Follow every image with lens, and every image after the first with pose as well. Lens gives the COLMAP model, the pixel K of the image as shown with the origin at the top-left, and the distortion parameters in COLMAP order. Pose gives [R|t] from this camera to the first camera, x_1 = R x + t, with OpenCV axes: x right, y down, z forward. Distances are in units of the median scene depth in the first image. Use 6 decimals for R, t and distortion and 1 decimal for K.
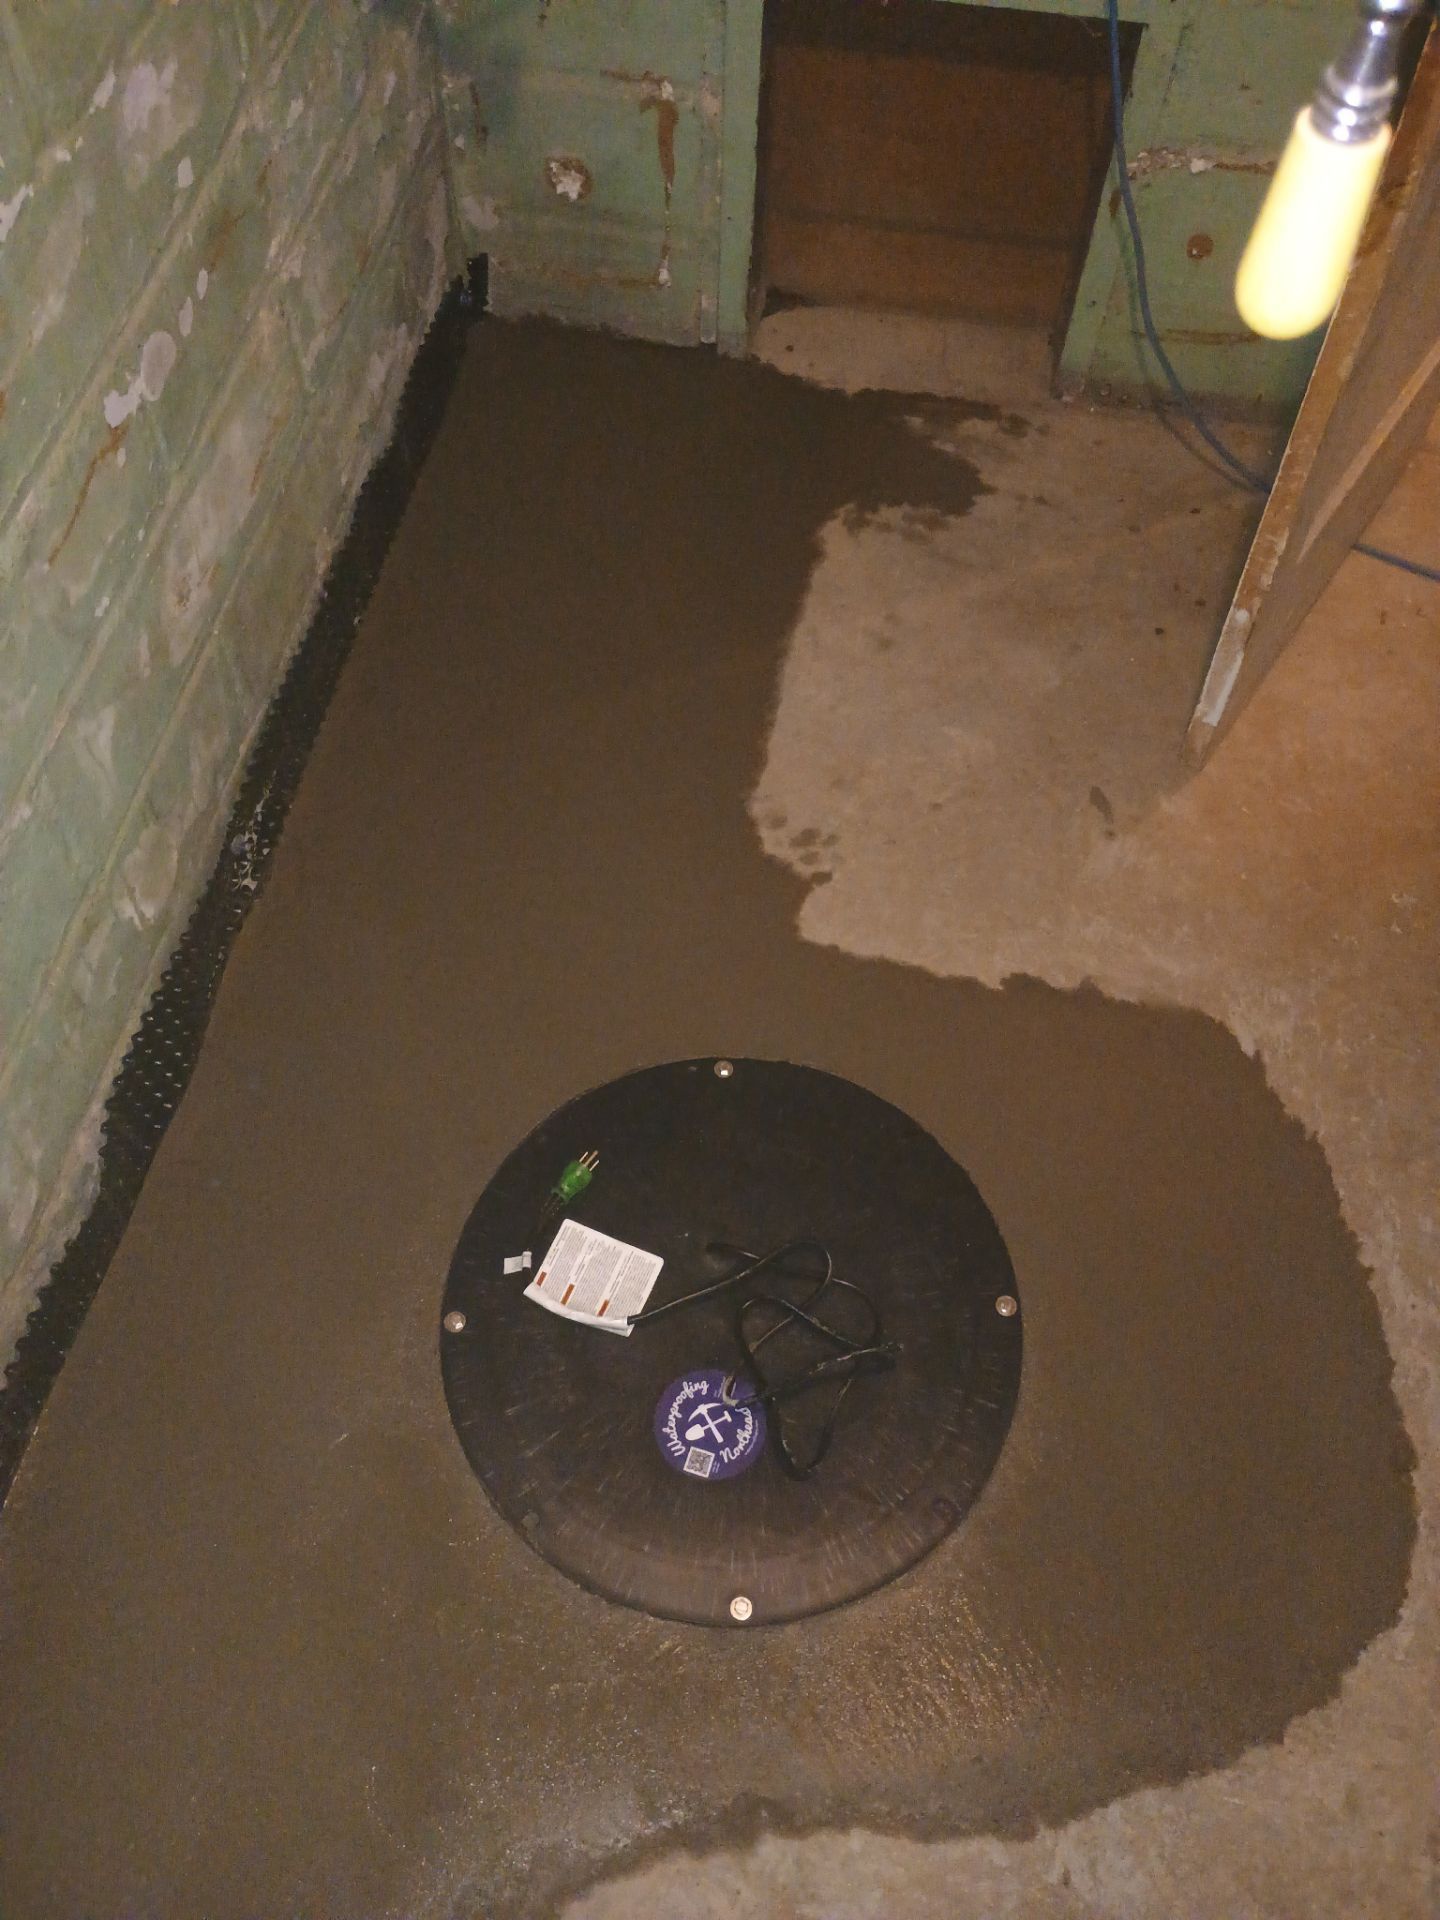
lens RADIAL K [[1660.1, 0, 721.2], [0, 1660.1, 954.4], [0, 0, 1]] dist [0.071877, -0.098197]
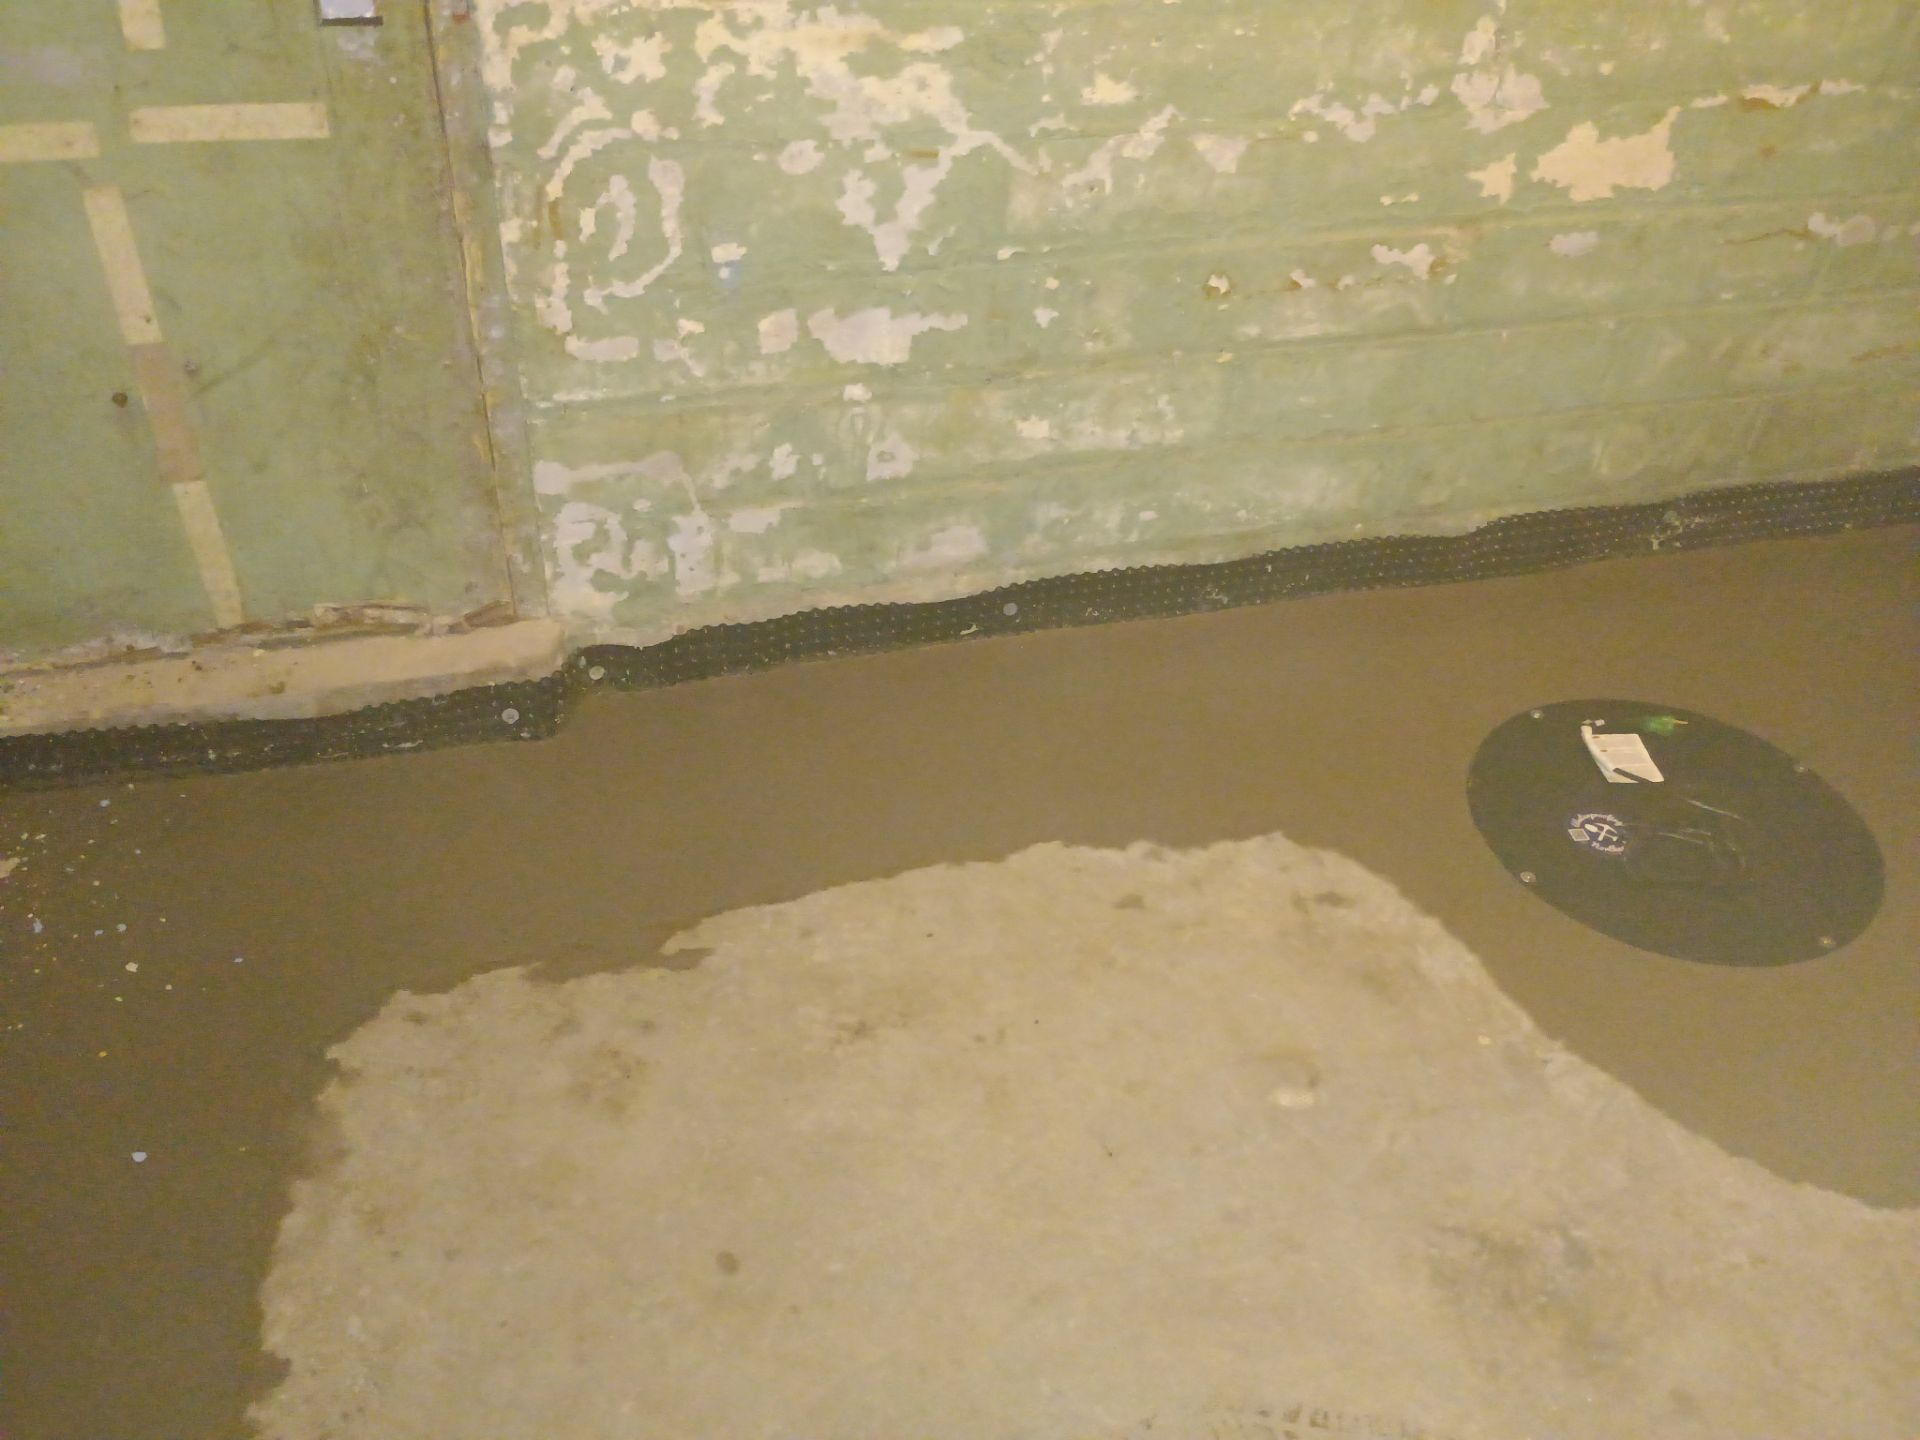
lens RADIAL K [[1660.1, 0, 967.0], [0, 1660.1, 725.9], [0, 0, 1]] dist [0.071877, -0.098197]
pose [[0.446711, 0.567048, -0.692030, 0.643165], [-0.782117, 0.623105, 0.005708, 0.584278], [0.434444, 0.538699, 0.721846, -0.348224]]
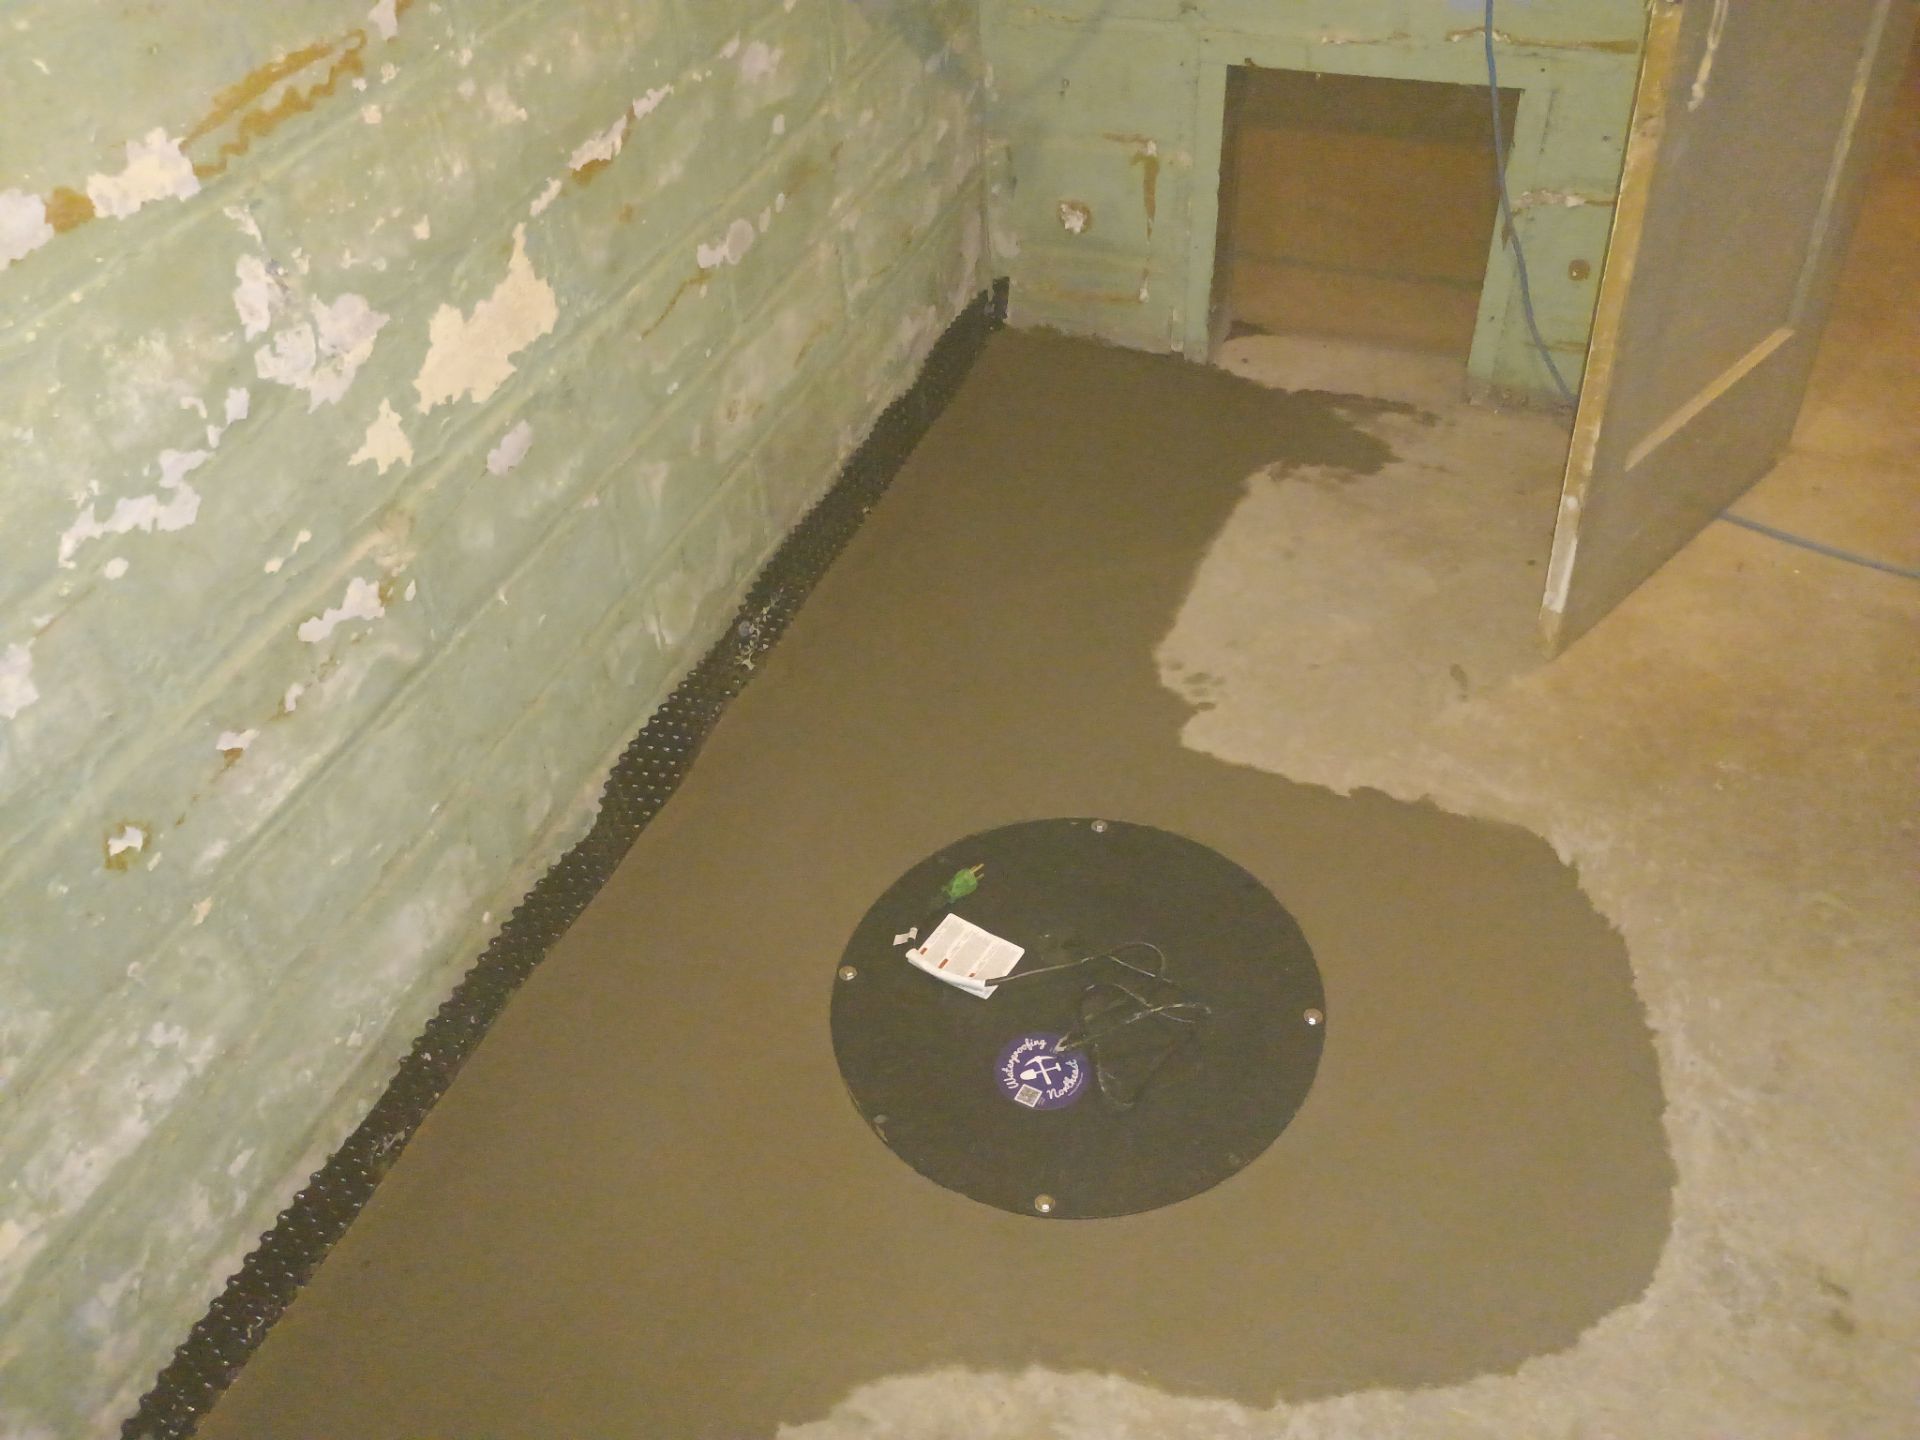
lens RADIAL K [[1660.1, 0, 965.9], [0, 1660.1, 725.9], [0, 0, 1]] dist [0.071877, -0.098197]
pose [[0.978797, 0.080128, -0.188510, 0.125592], [-0.126792, 0.959814, -0.250362, 0.308036], [0.160873, 0.268955, 0.949622, -0.167347]]
